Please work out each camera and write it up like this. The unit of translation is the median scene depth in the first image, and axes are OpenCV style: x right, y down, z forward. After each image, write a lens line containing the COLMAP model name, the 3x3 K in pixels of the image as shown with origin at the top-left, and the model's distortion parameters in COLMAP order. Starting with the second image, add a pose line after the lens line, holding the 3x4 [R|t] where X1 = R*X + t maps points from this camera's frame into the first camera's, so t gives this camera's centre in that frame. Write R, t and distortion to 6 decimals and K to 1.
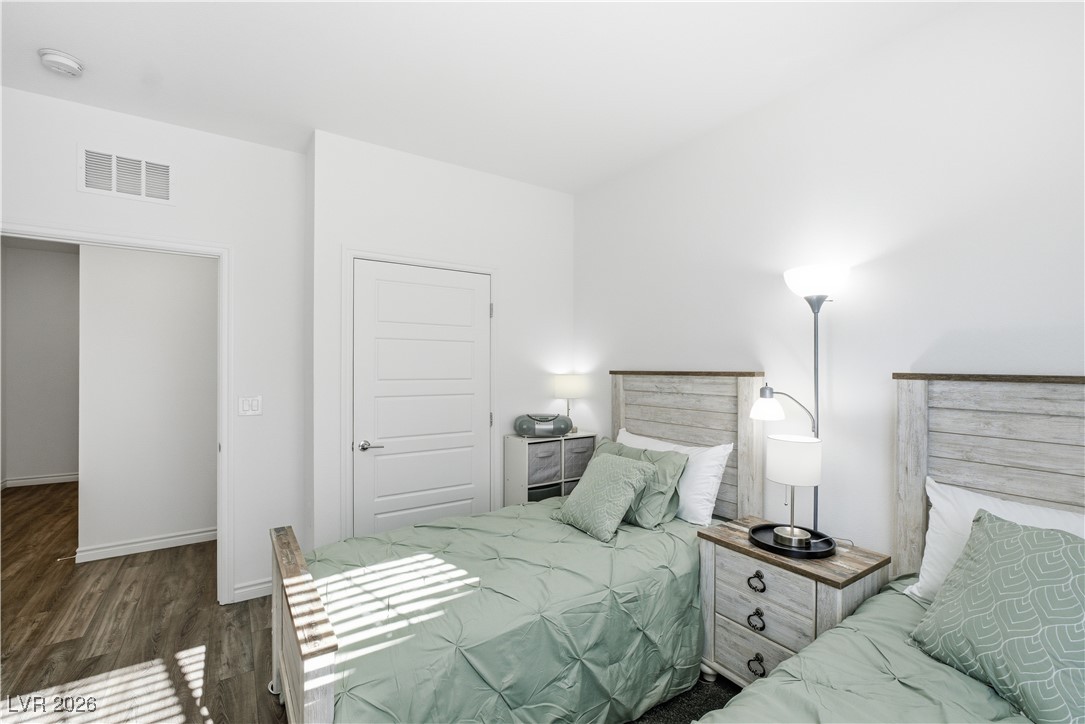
lens RADIAL K [[465.6, 0, 543.2], [0, 465.6, 372.1], [0, 0, 1]] dist [-0.000593, -0.000023]
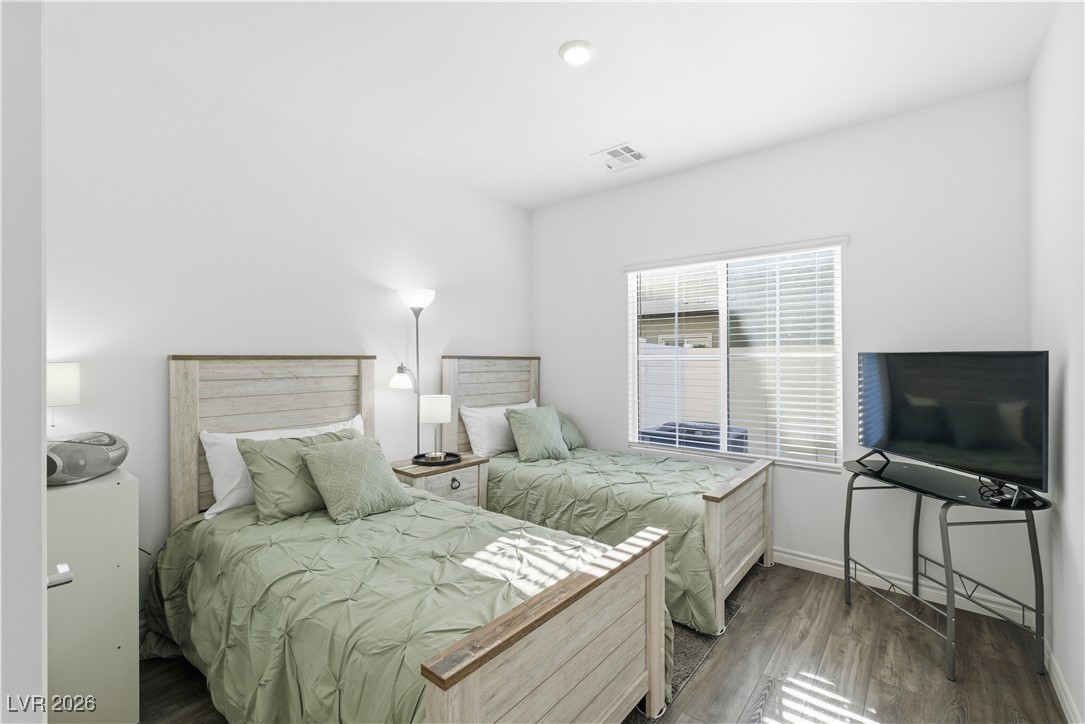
lens RADIAL K [[471.1, 0, 549.4], [0, 471.1, 351.0], [0, 0, 1]] dist [-0.000446, 0.000421]
pose [[-0.296234, -0.001117, 0.955115, -0.926047], [-0.002896, 0.999996, 0.000271, -0.014493], [-0.955111, -0.002685, -0.296236, 0.887033]]
